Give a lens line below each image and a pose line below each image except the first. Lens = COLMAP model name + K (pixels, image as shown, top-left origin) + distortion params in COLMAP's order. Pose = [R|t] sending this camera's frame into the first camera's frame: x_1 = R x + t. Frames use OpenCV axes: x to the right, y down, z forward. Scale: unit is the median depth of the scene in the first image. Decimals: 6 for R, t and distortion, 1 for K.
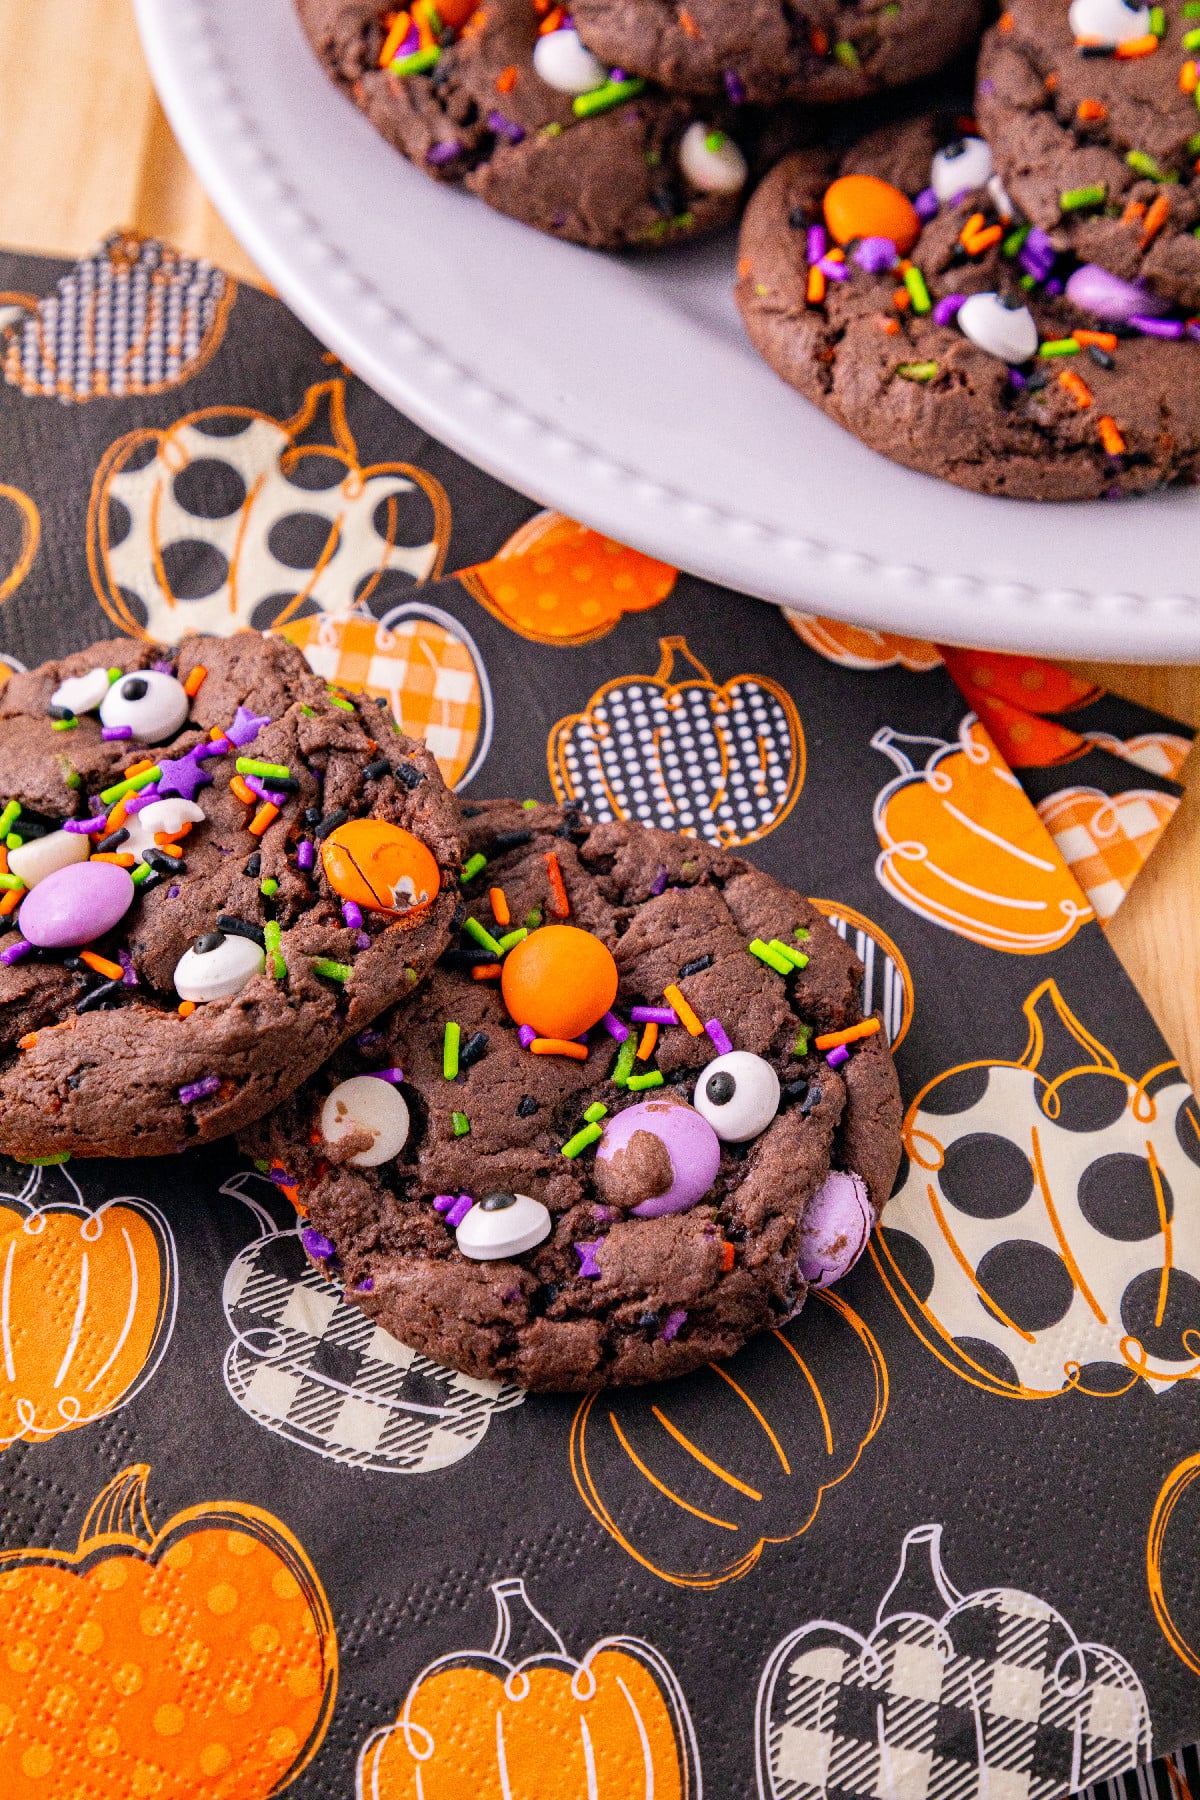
lens RADIAL K [[2752.1, 0, 600.0], [0, 2752.1, 900.0], [0, 0, 1]] dist [0.117346, -0.058309]
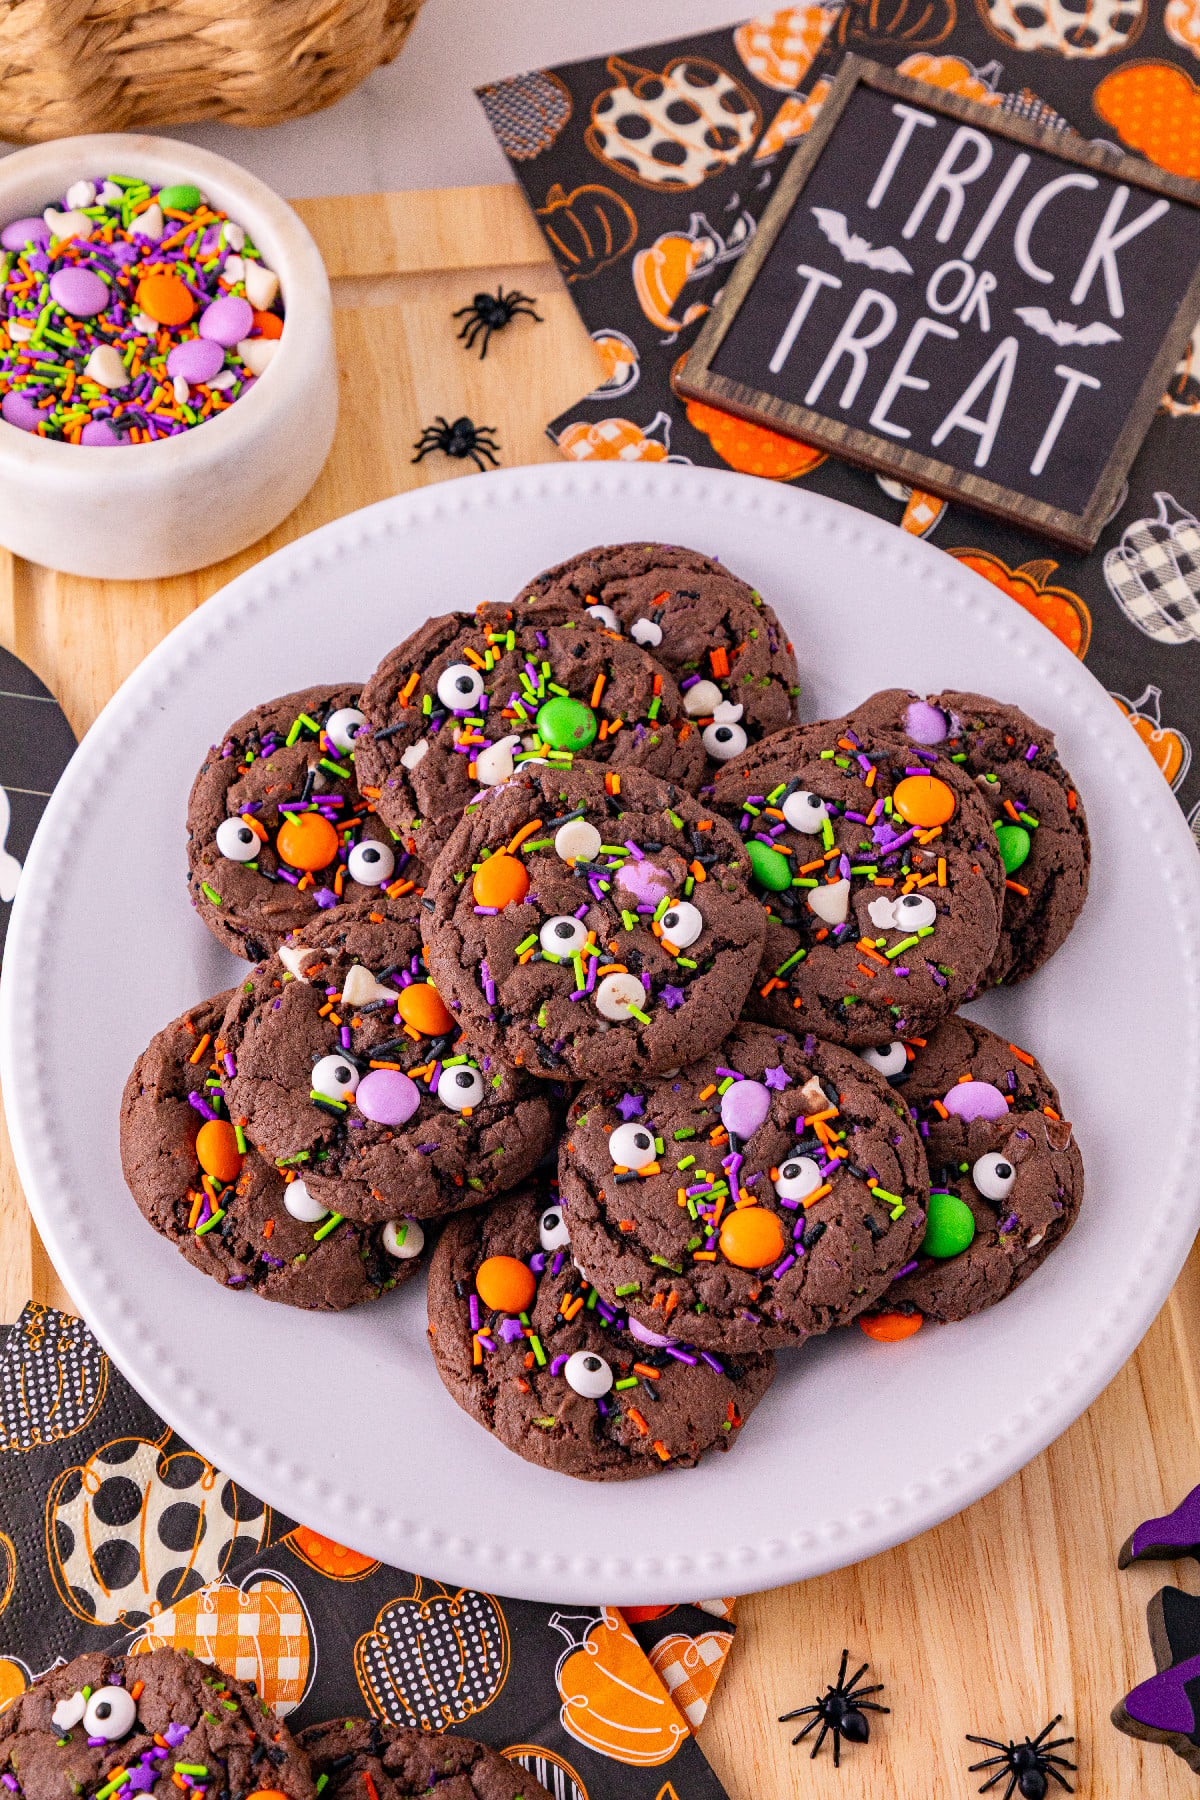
lens RADIAL K [[2886.3, 0, 600.0], [0, 2886.3, 900.0], [0, 0, 1]] dist [0.188491, 0.122729]
pose [[0.987472, -0.143677, 0.065243, 0.078804], [0.134642, 0.982795, 0.126436, -0.715398], [-0.082286, -0.116067, 0.989827, -0.701220]]
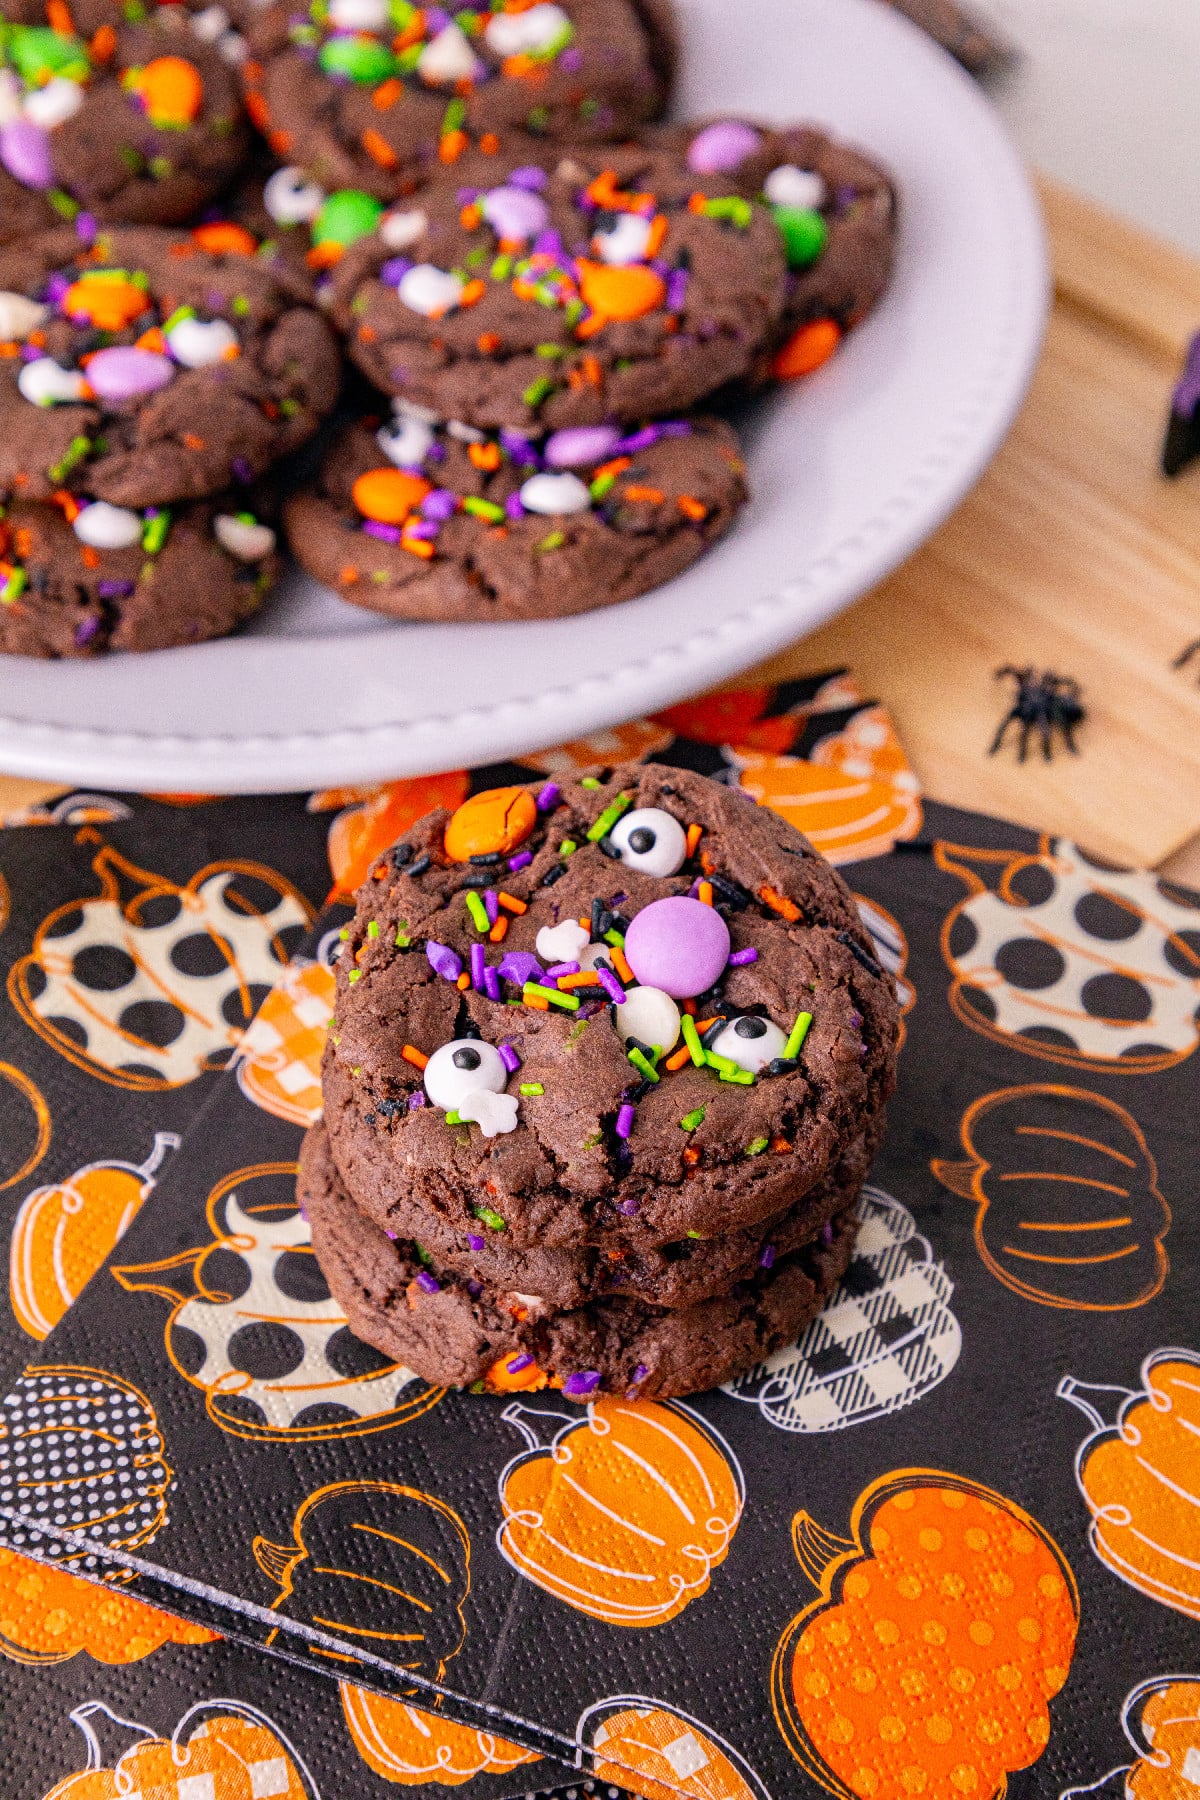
lens RADIAL K [[2691.4, 0, 600.0], [0, 2691.4, 900.0], [0, 0, 1]] dist [0.096236, -0.061532]
pose [[0.692716, -0.546332, 0.470814, -0.540659], [0.625623, 0.779974, -0.015408, -0.029367], [-0.358804, 0.305225, 0.882098, -0.053119]]
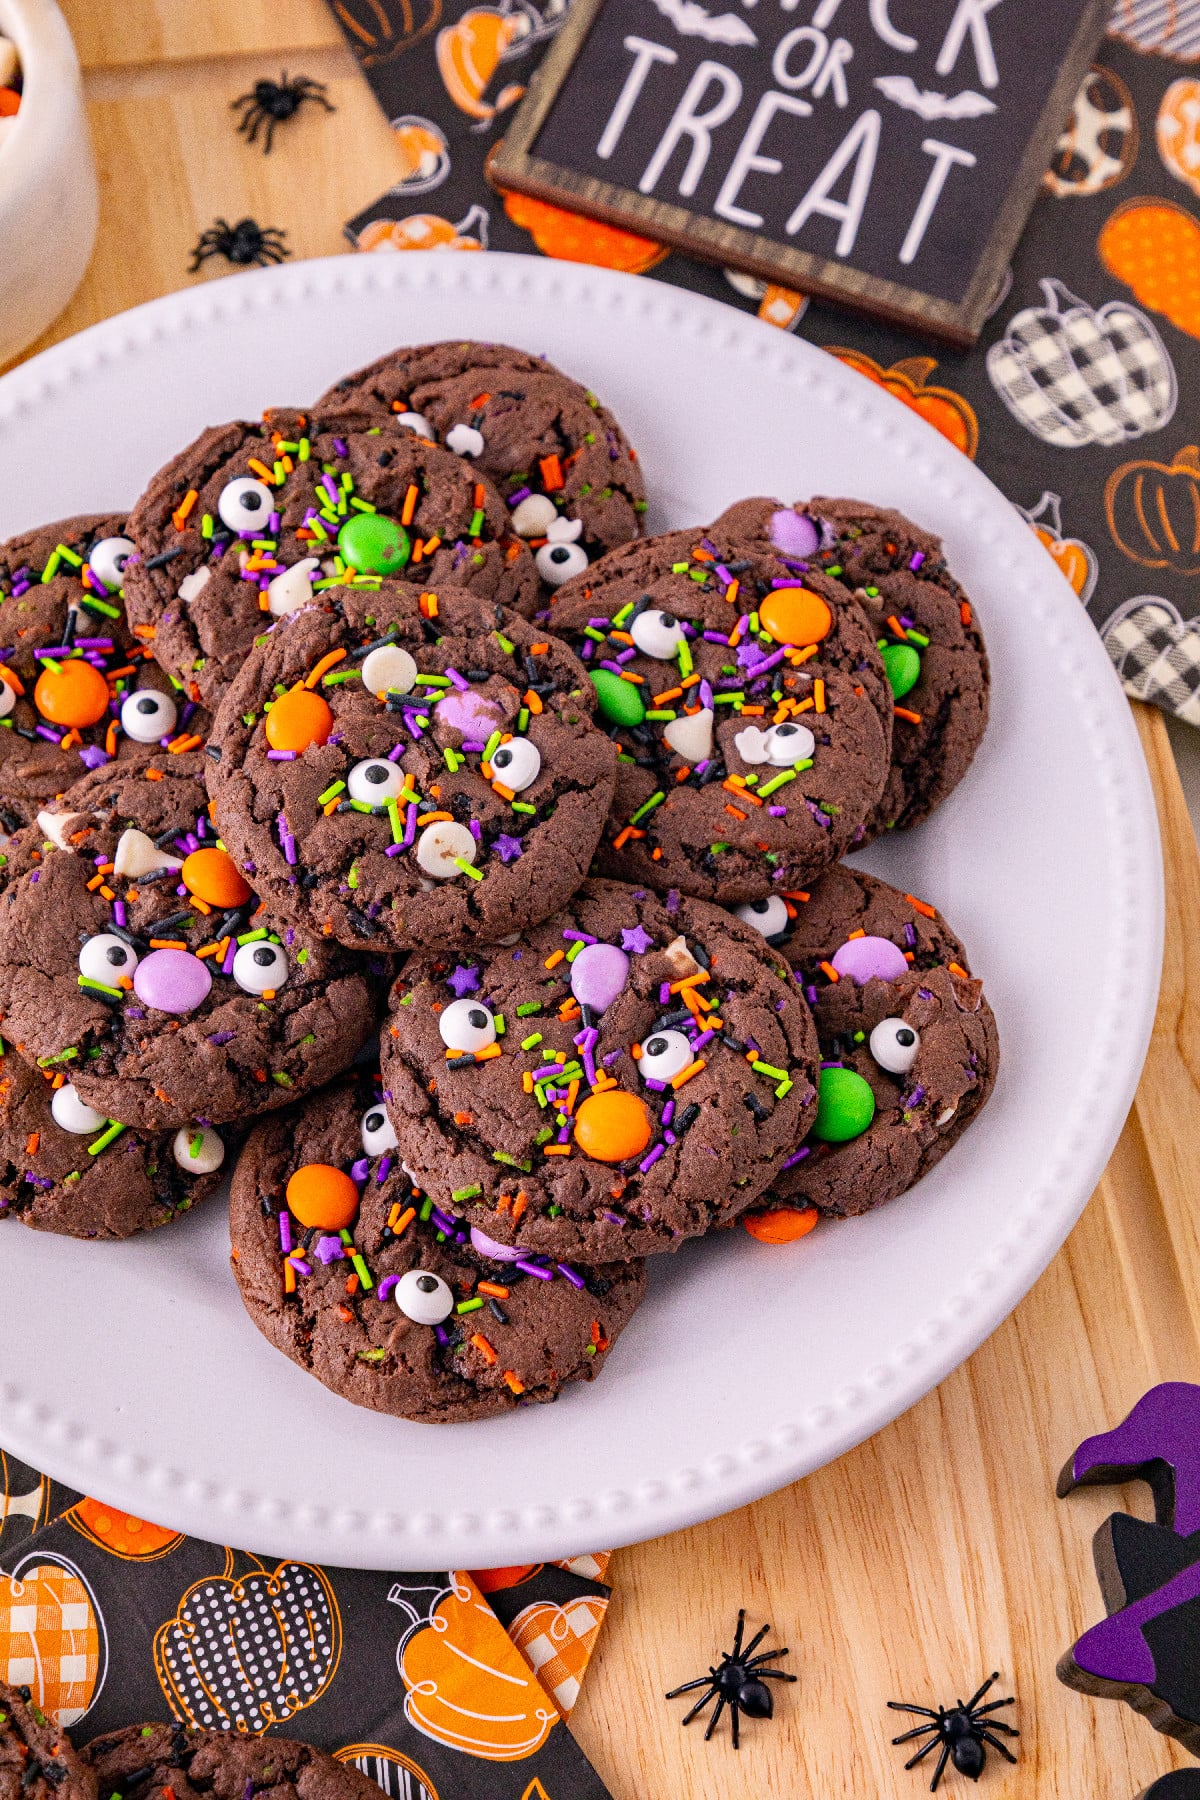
lens RADIAL K [[2845.4, 0, 594.7], [0, 2845.4, 890.8], [0, 0, 1]] dist [0.179349, 0.047539]
pose [[0.977505, -0.182295, 0.106079, 0.114082], [0.169401, 0.978211, 0.120026, -0.571581], [-0.125648, -0.099356, 0.987087, -0.413236]]
